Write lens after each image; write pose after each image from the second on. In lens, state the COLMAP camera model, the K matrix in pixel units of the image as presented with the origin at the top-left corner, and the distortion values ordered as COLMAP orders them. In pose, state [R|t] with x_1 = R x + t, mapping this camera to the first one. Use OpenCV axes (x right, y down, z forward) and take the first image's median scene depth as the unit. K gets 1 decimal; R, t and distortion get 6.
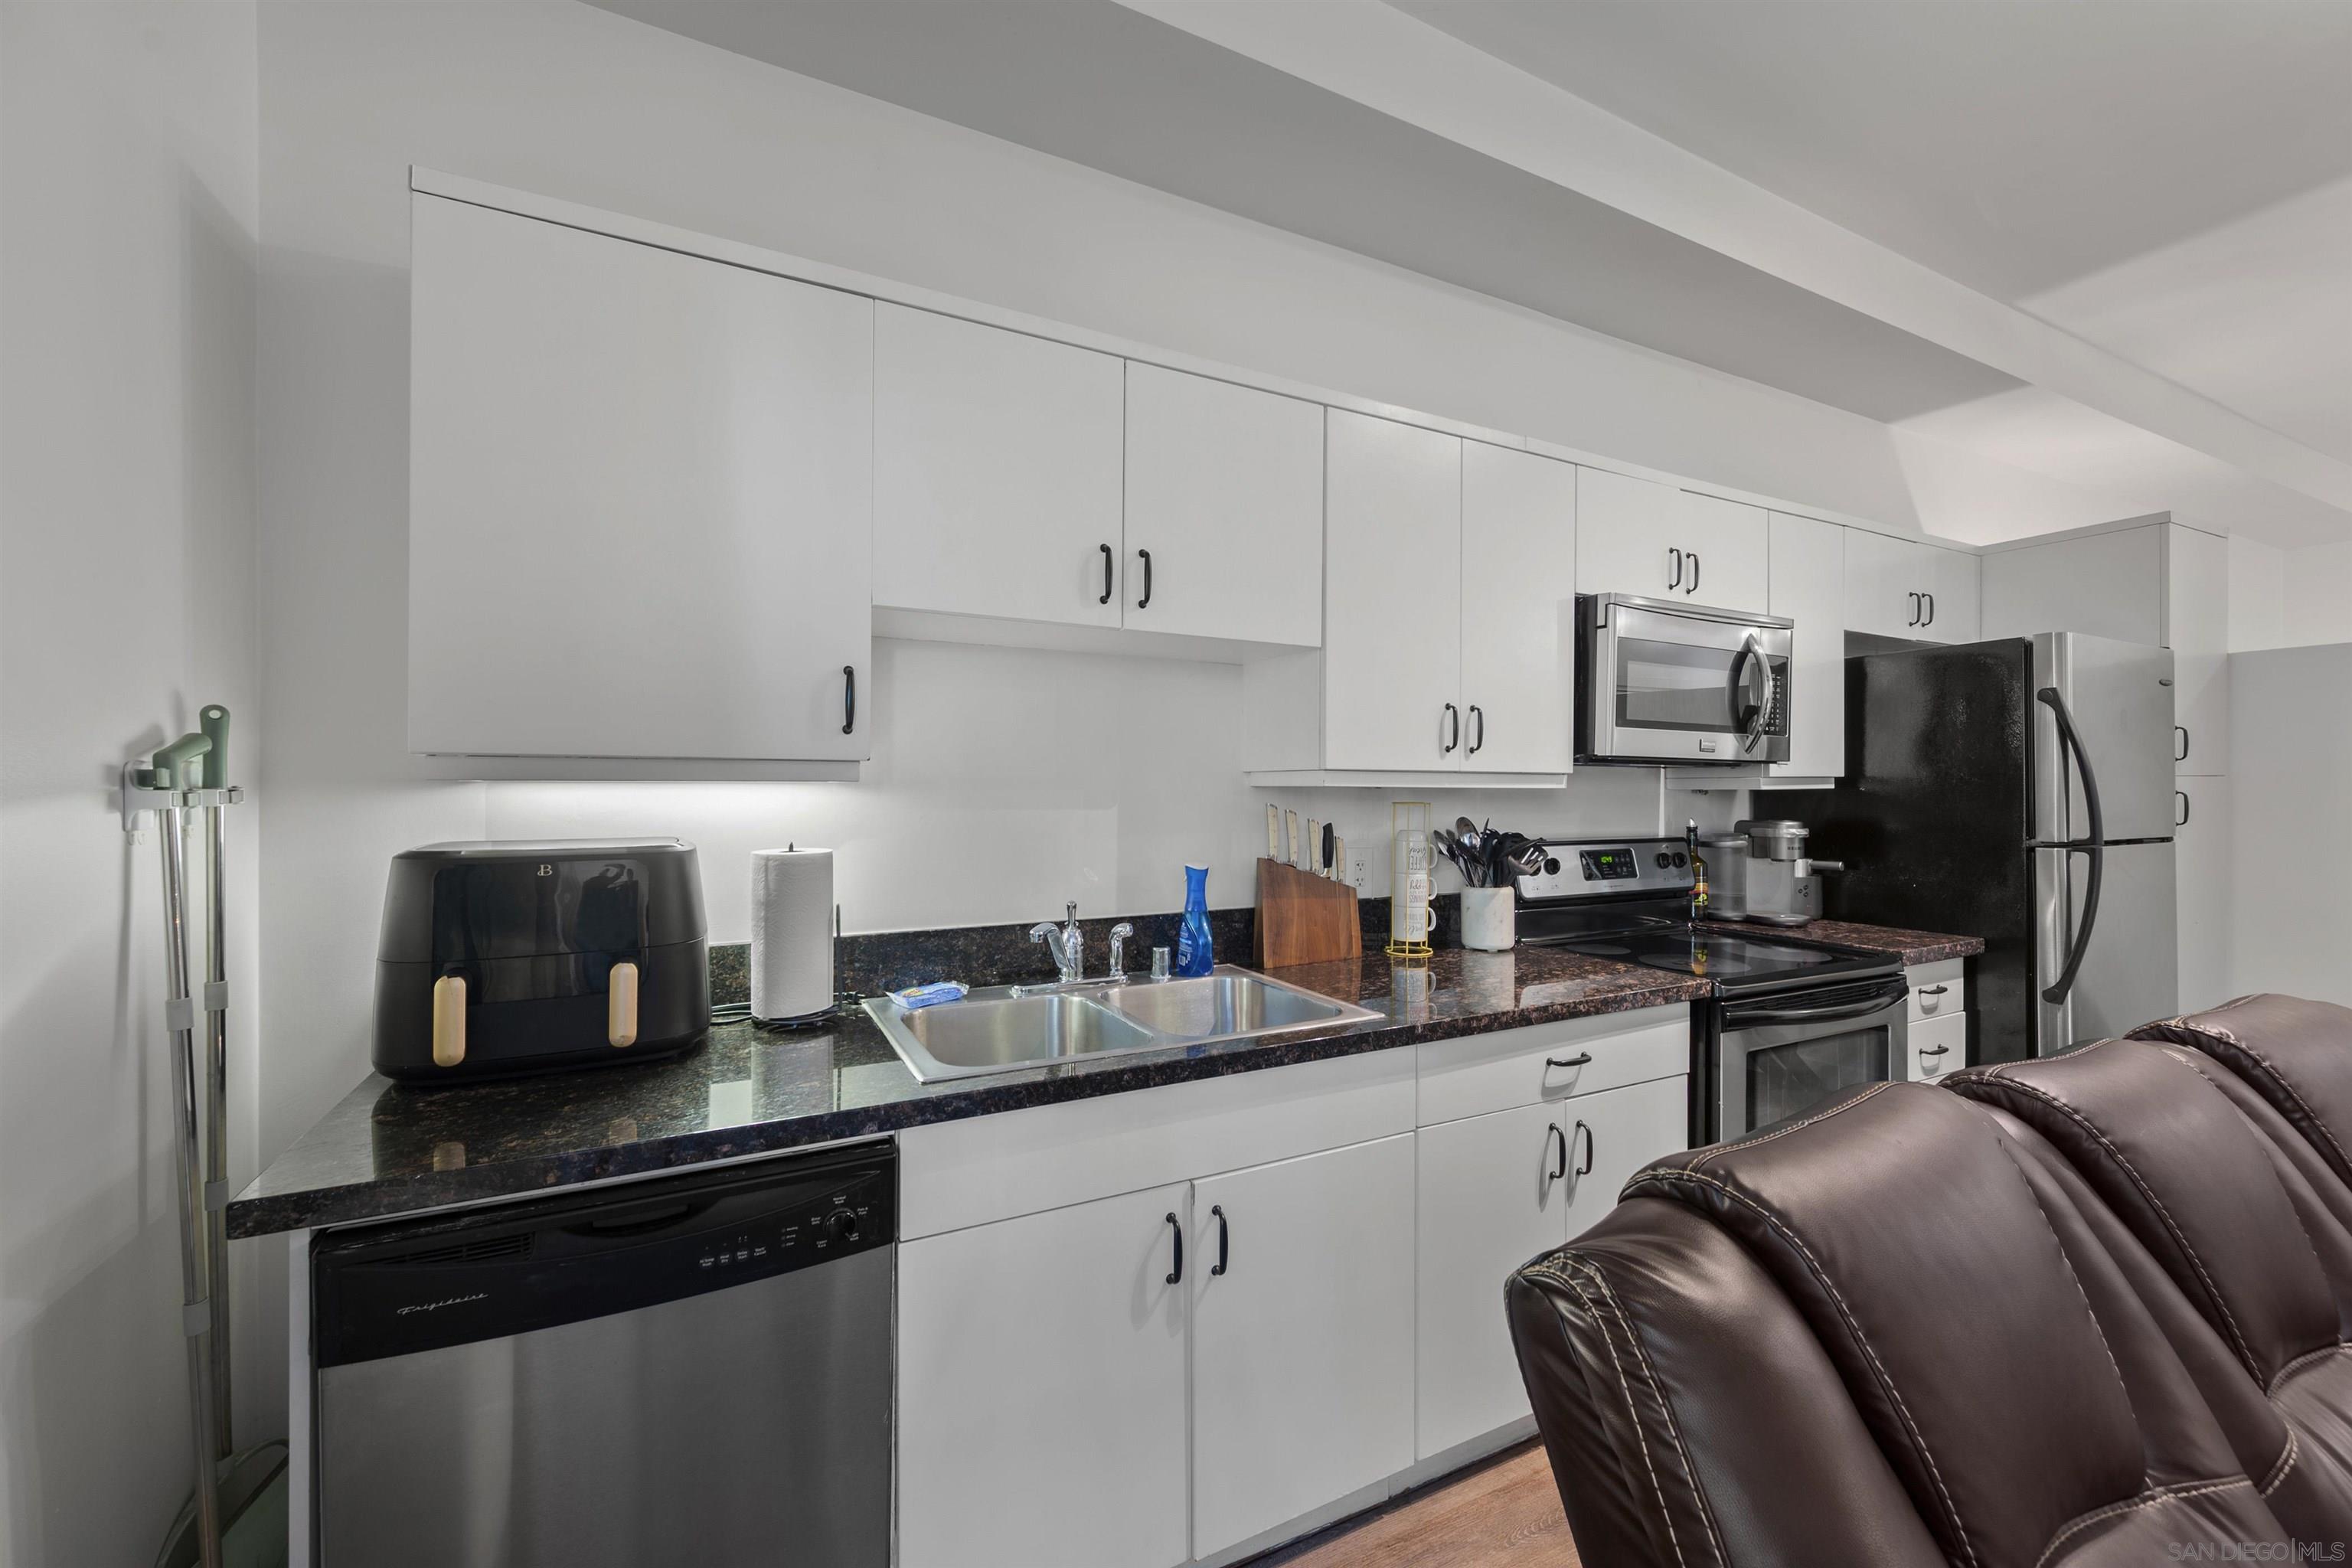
lens RADIAL K [[922.5, 0, 1176.8], [0, 922.5, 791.0], [0, 0, 1]] dist [0.002720, 0.000139]
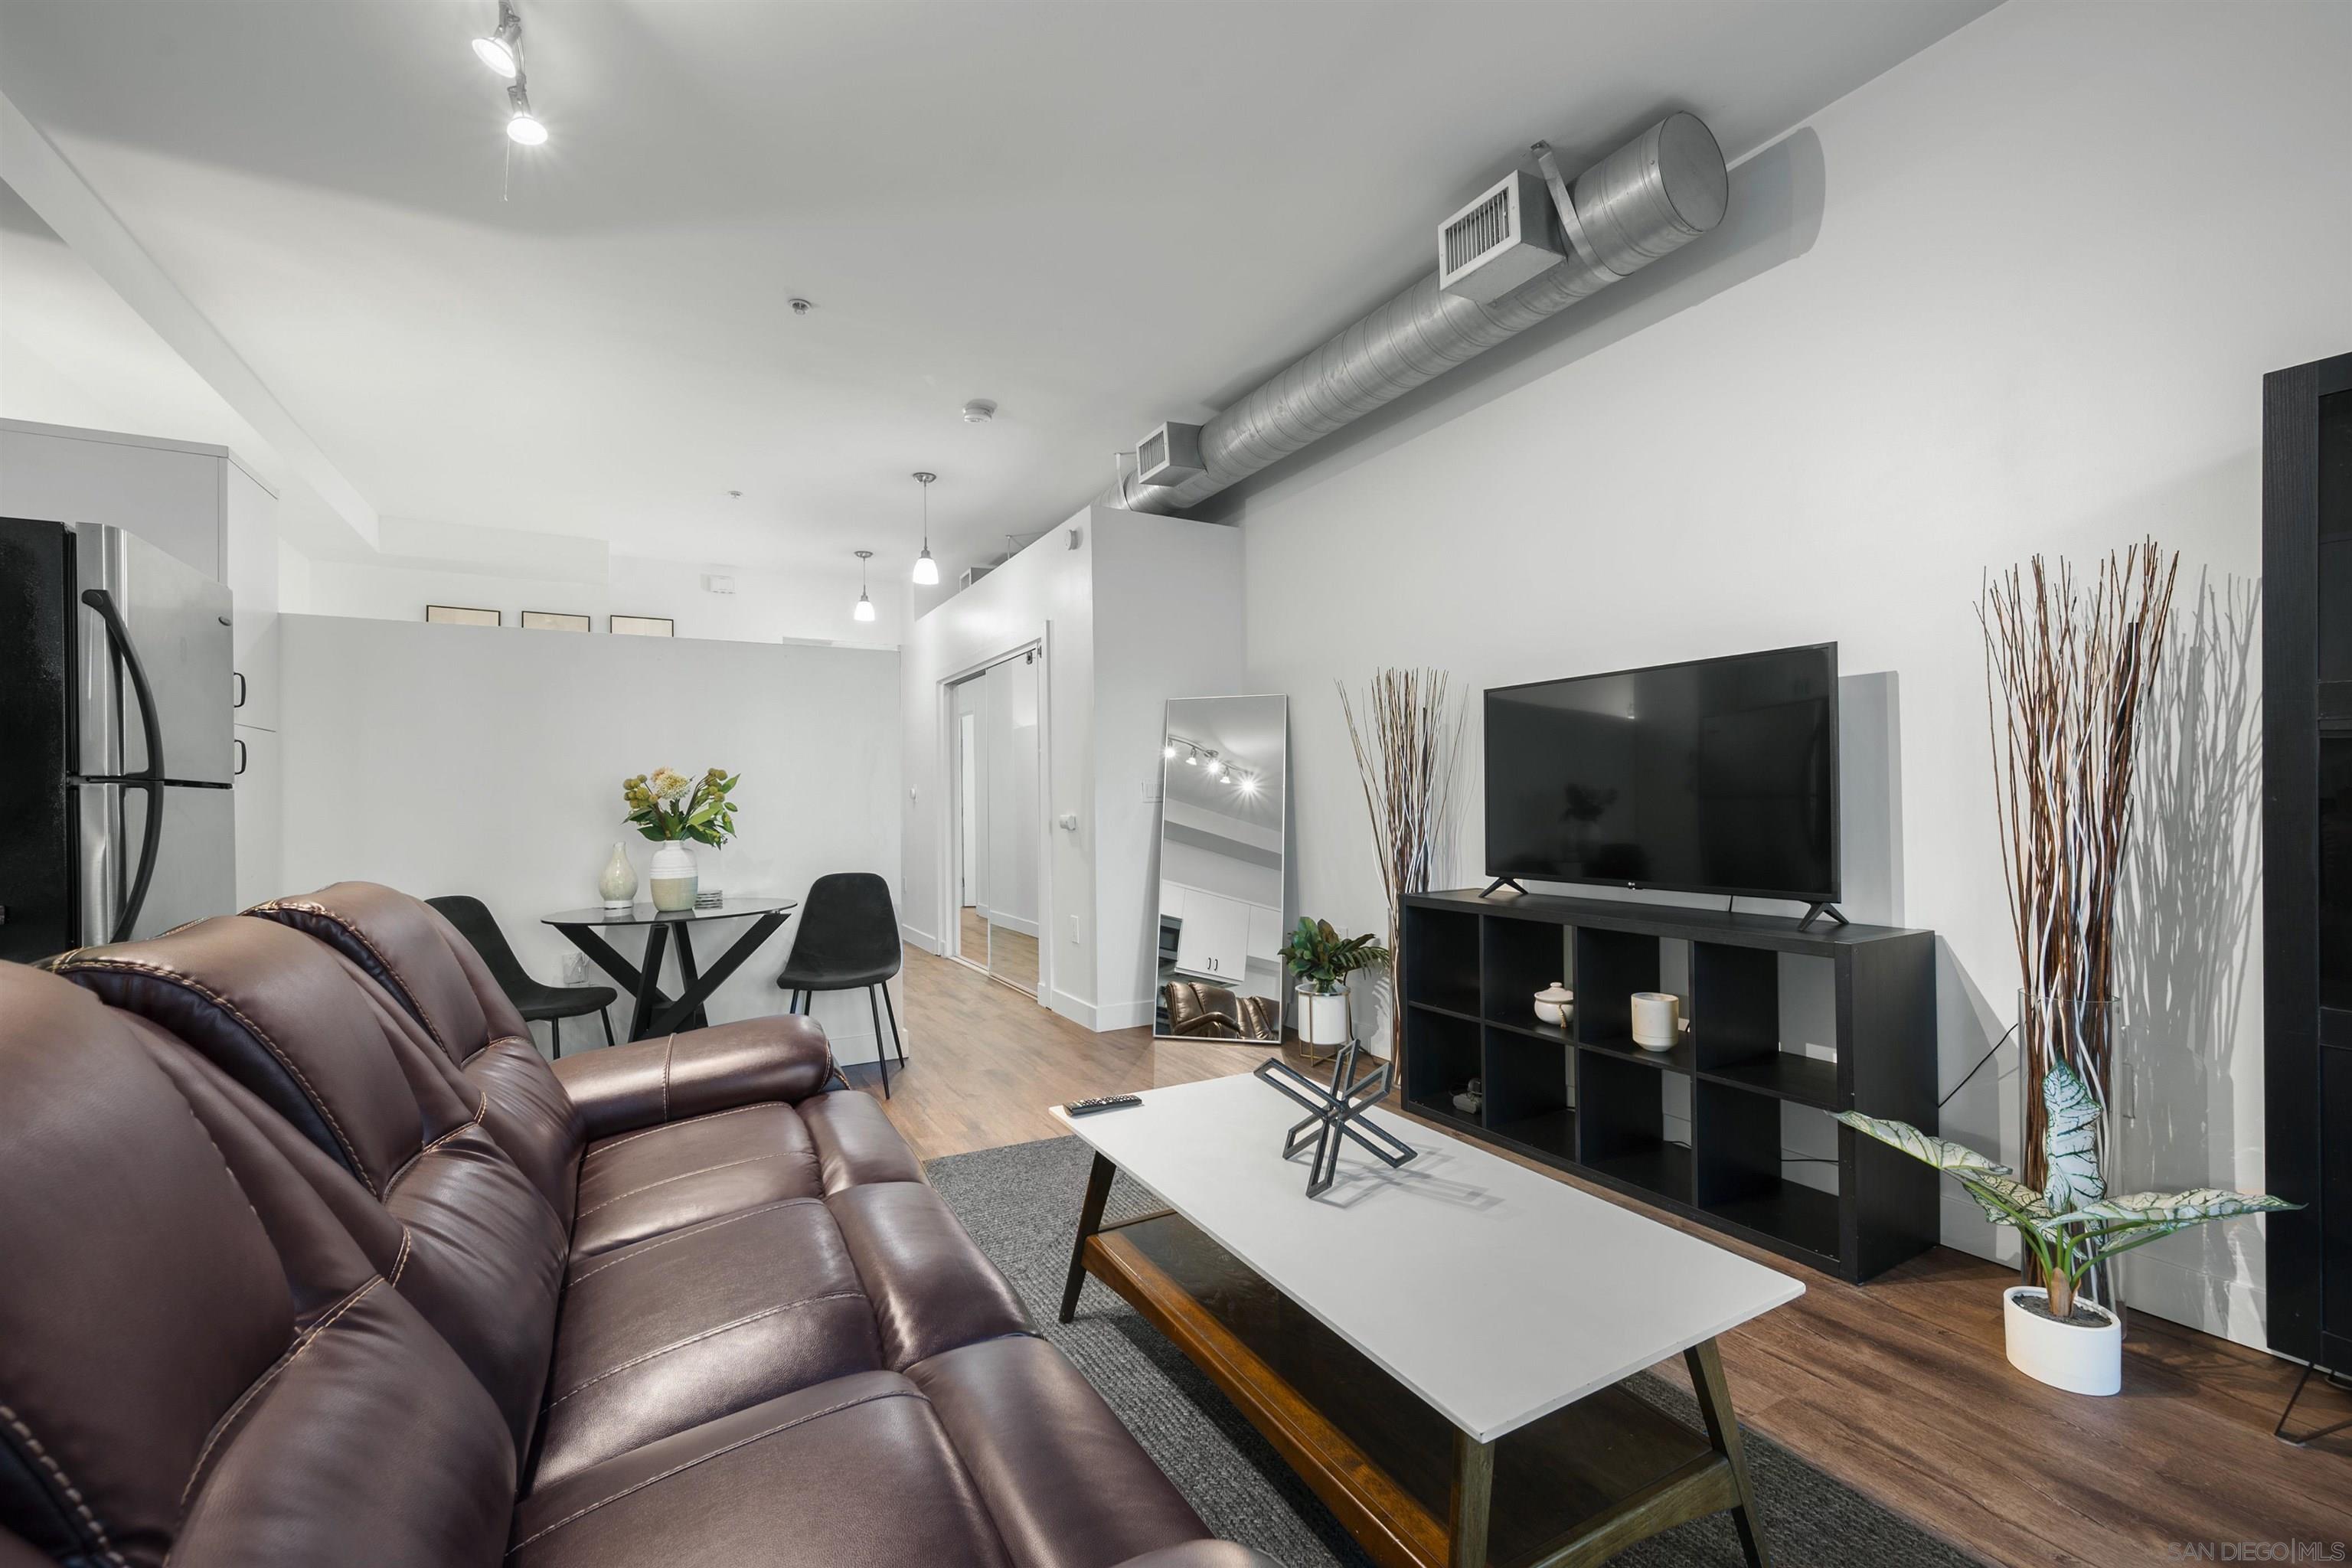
lens RADIAL K [[969.0, 0, 1175.9], [0, 969.0, 789.2], [0, 0, 1]] dist [-0.000247, 0.000257]
pose [[-0.042301, 0.015254, 0.998988, 0.045702], [0.014412, 0.999789, -0.014656, 0.108819], [-0.999001, 0.013777, -0.042512, 0.088627]]
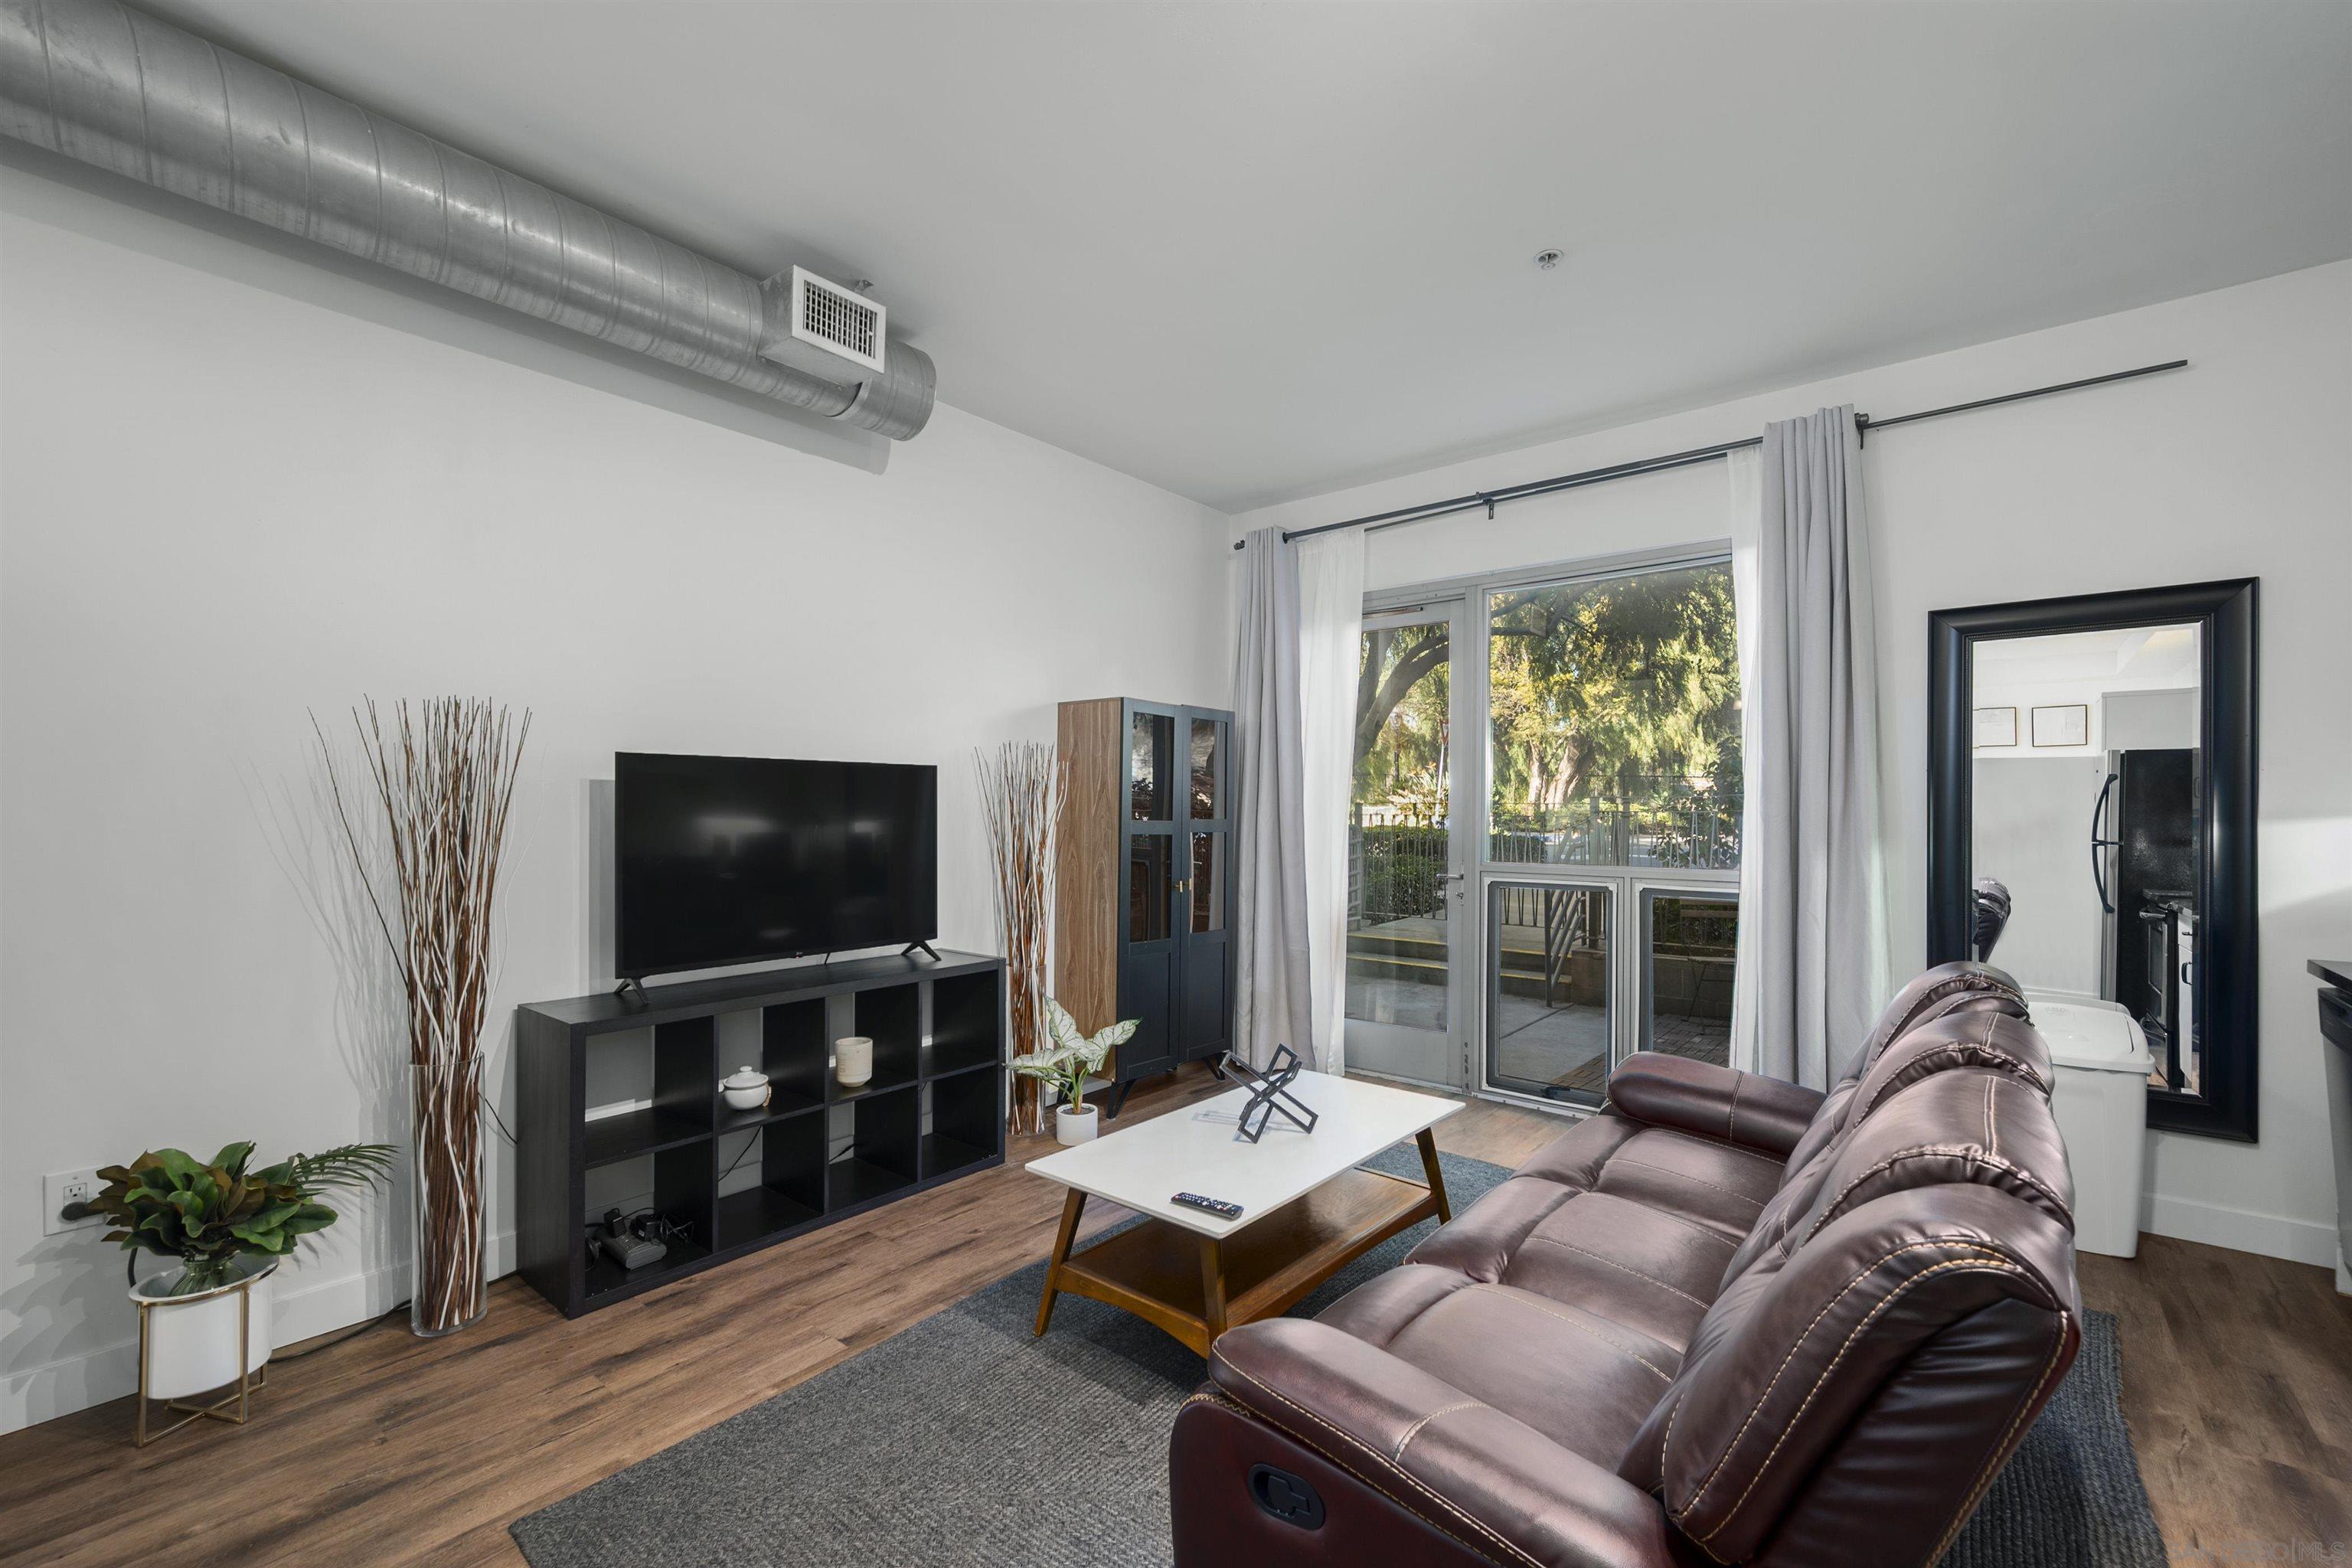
lens RADIAL K [[985.6, 0, 1176.8], [0, 985.6, 805.5], [0, 0, 1]] dist [-0.001454, 0.000604]
pose [[-0.916927, -0.002088, -0.399049, 1.471573], [-0.003400, 0.999991, 0.002580, -0.006852], [0.399040, 0.003723, -0.916926, 1.049416]]
